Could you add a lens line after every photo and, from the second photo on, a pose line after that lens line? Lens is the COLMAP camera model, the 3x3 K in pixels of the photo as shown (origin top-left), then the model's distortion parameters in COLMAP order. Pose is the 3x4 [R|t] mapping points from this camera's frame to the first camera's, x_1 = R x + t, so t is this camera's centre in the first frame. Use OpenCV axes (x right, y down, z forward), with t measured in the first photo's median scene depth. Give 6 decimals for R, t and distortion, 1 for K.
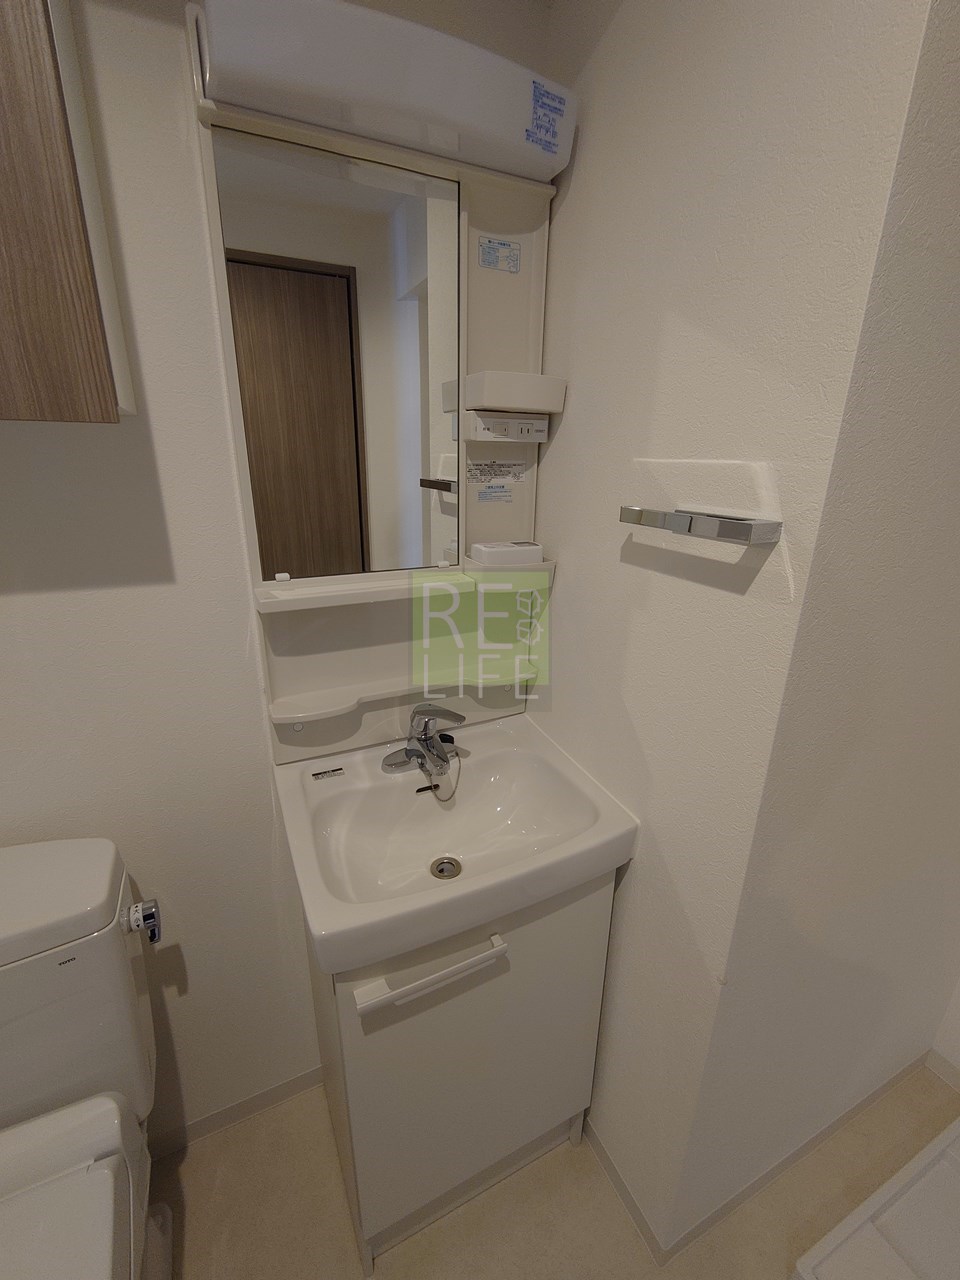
lens RADIAL K [[551.0, 0, 479.1], [0, 551.0, 642.9], [0, 0, 1]] dist [0.000147, -0.001206]
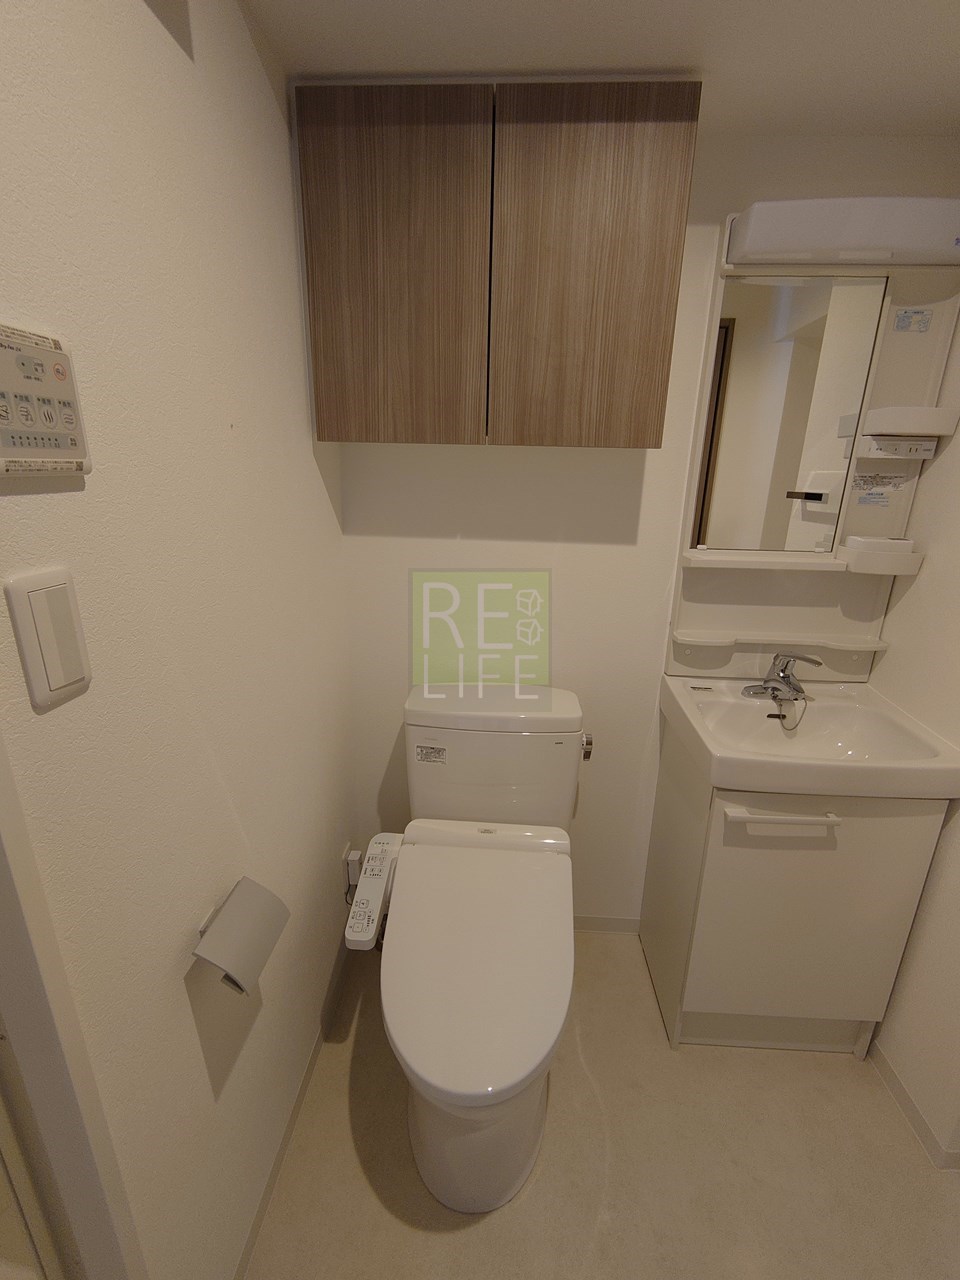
lens RADIAL K [[551.0, 0, 479.1], [0, 551.0, 642.9], [0, 0, 1]] dist [0.000147, -0.001206]
pose [[0.875583, 0.145005, -0.460790, -0.140448], [-0.165125, 0.986267, -0.003401, 0.222143], [0.453969, 0.079066, 0.887503, -0.545014]]
